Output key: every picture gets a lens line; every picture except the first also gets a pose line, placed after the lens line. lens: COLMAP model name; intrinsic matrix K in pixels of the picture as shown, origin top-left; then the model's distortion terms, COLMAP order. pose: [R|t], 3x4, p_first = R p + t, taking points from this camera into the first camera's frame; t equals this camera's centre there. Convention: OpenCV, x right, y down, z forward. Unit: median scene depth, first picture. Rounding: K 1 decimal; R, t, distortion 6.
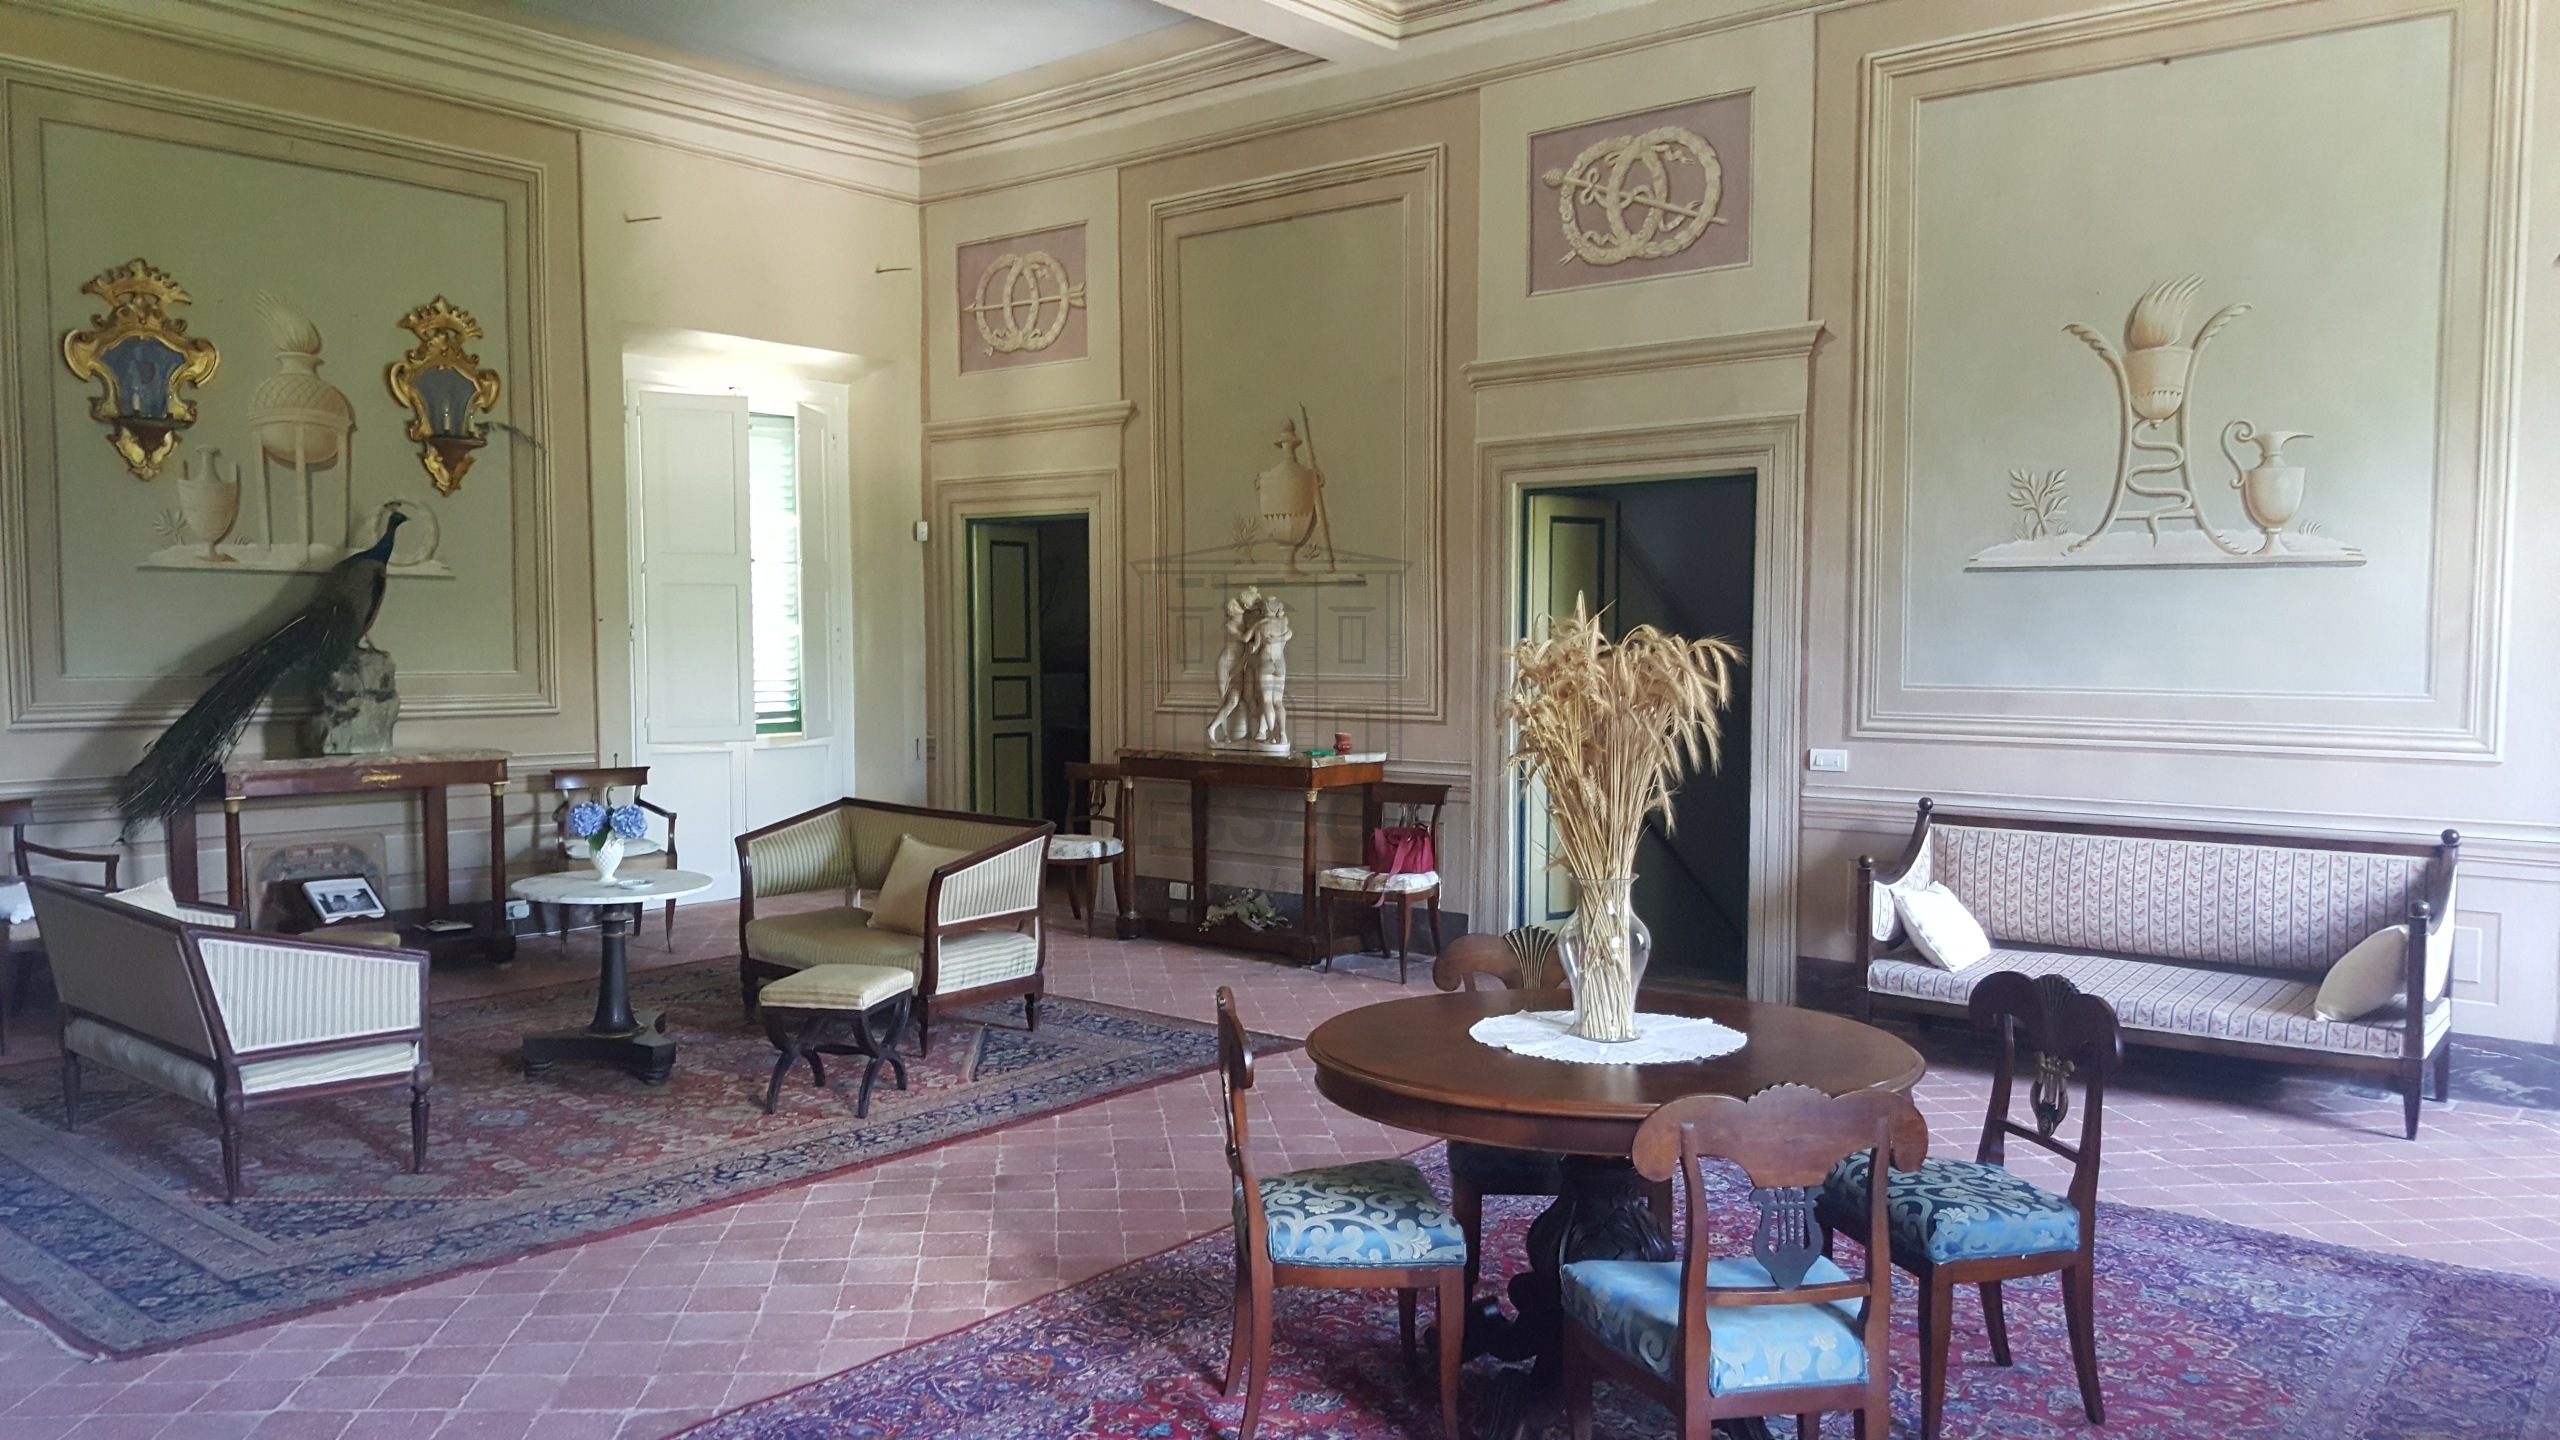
lens RADIAL K [[1844.0, 0, 1282.0], [0, 1844.0, 718.0], [0, 0, 1]] dist [0.023743, -0.008054]
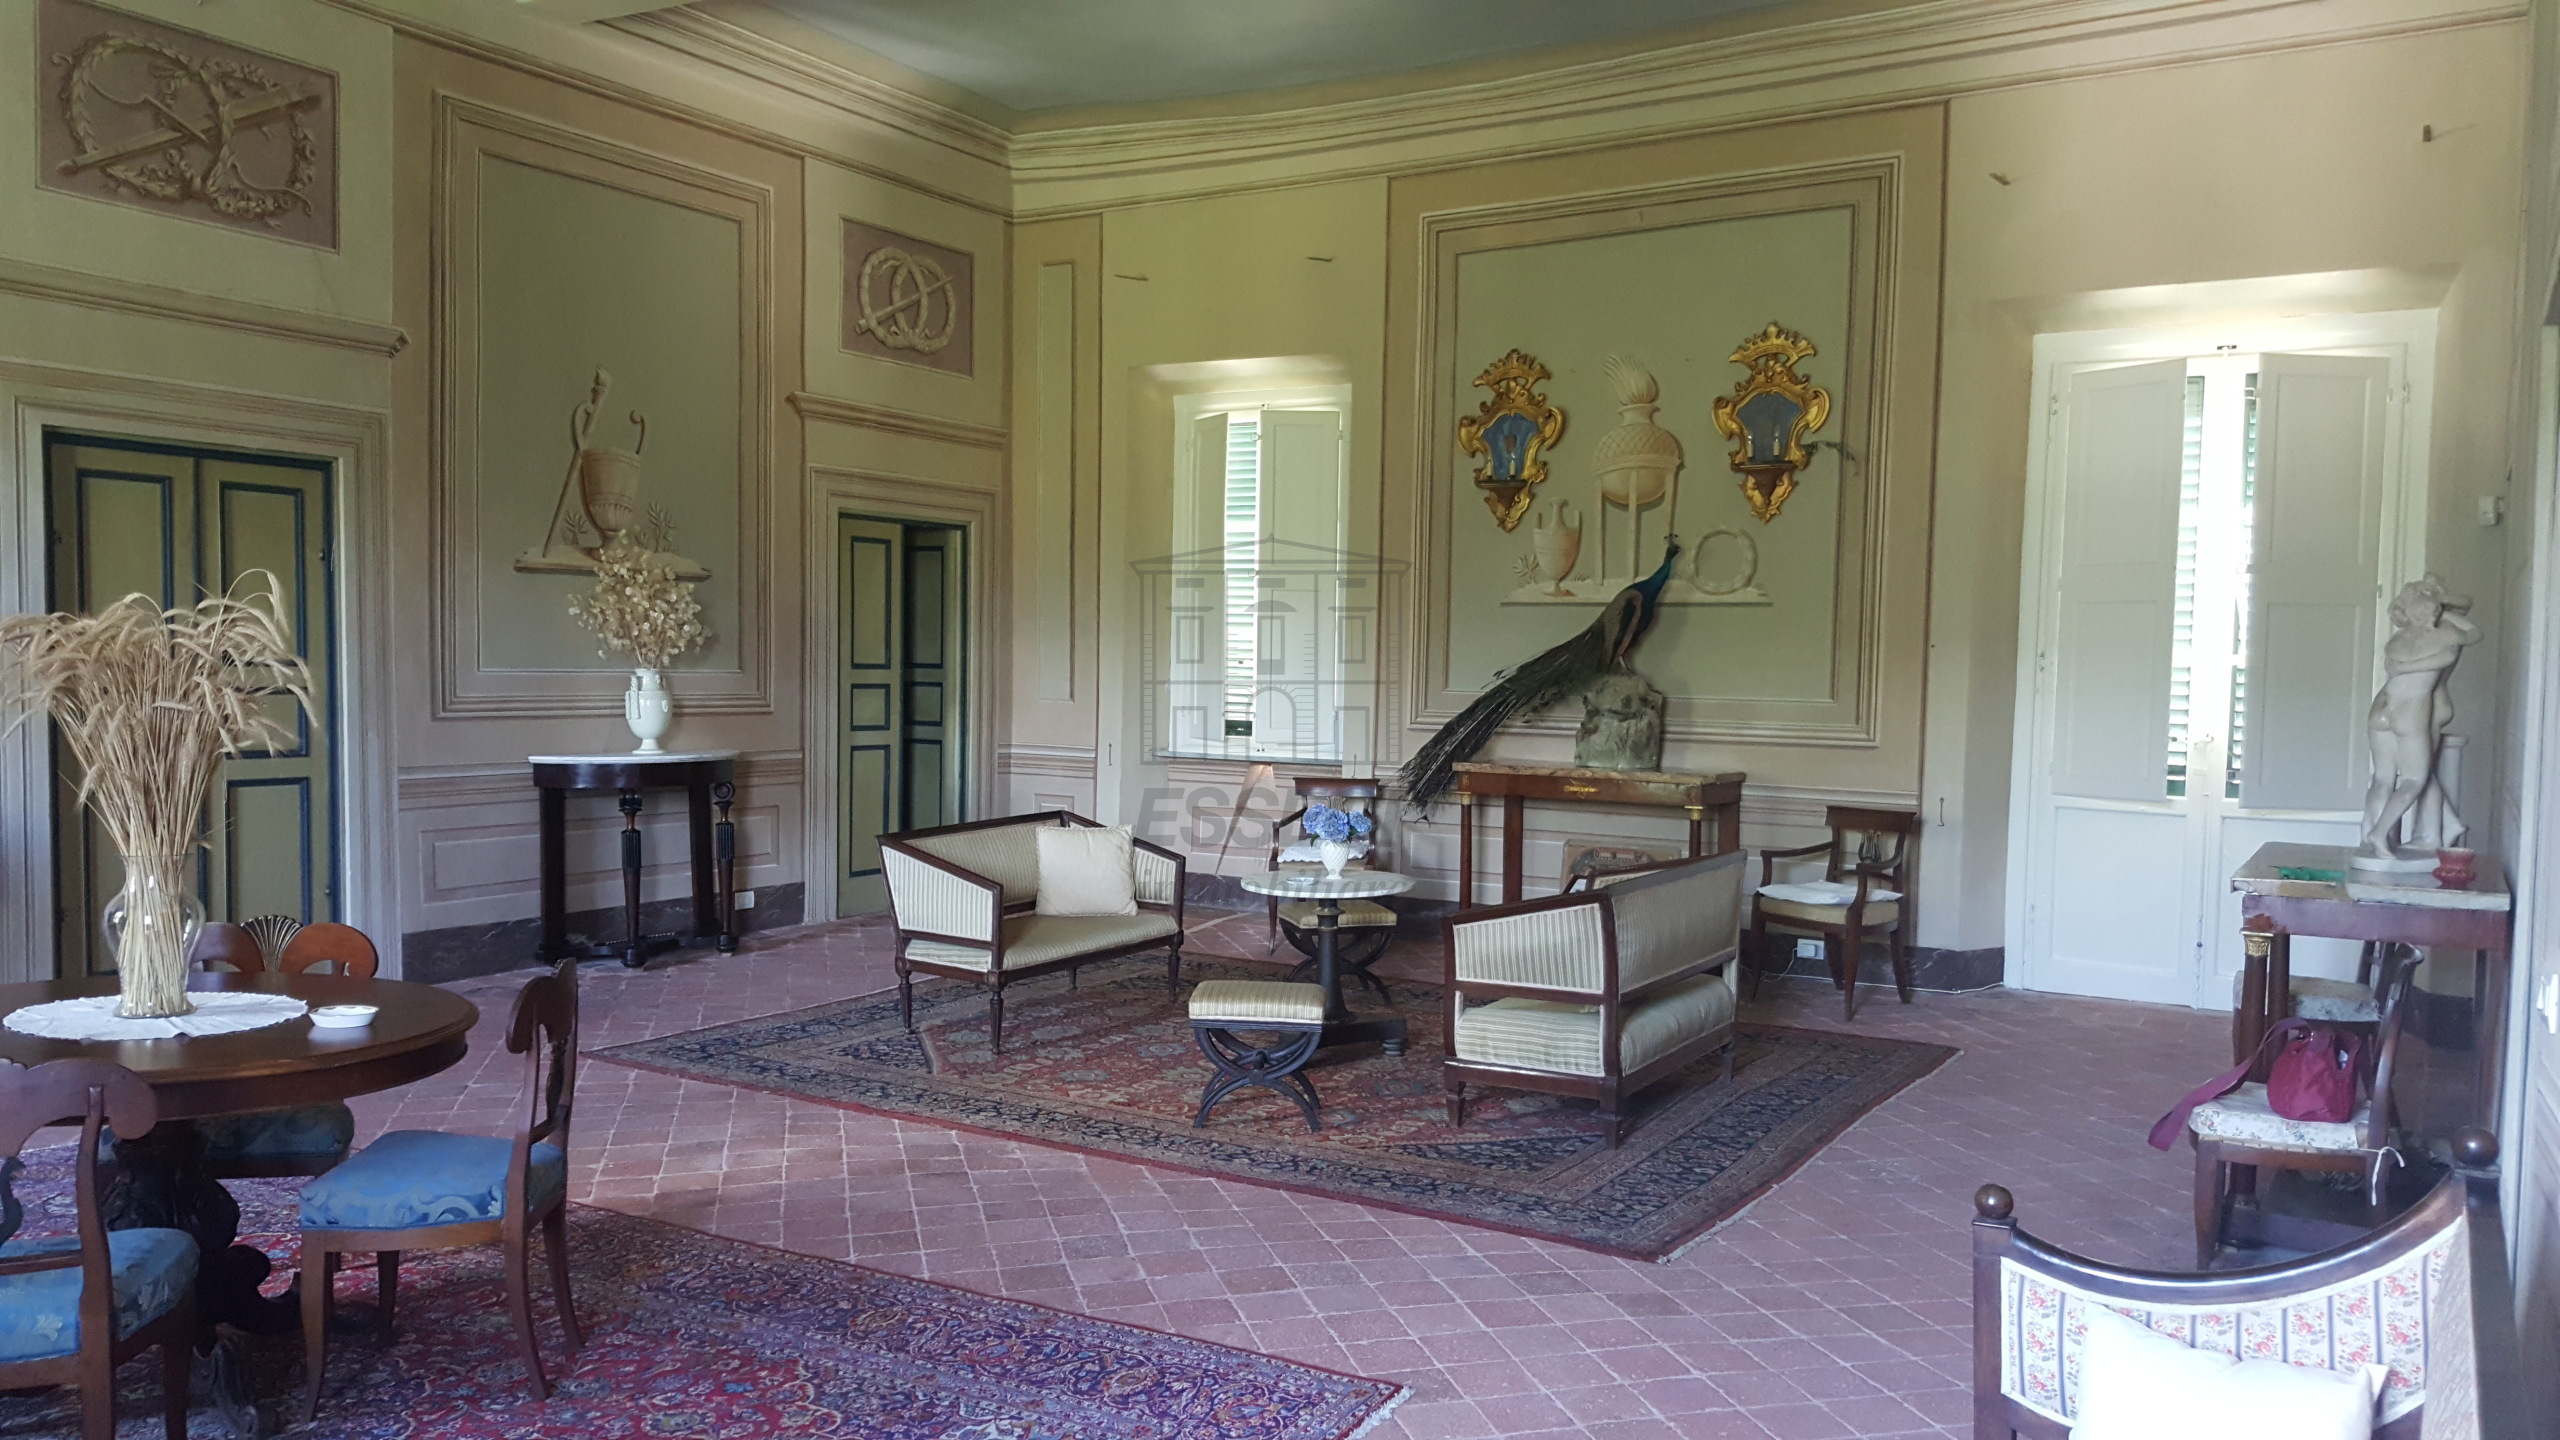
lens RADIAL K [[1844.0, 0, 1292.2], [0, 1844.0, 795.5], [0, 0, 1]] dist [0.023743, -0.008054]
pose [[0.149634, 0.069810, -0.986274, 0.548695], [-0.063248, 0.996137, 0.060913, -0.018914], [0.986716, 0.053266, 0.153471, 0.649926]]
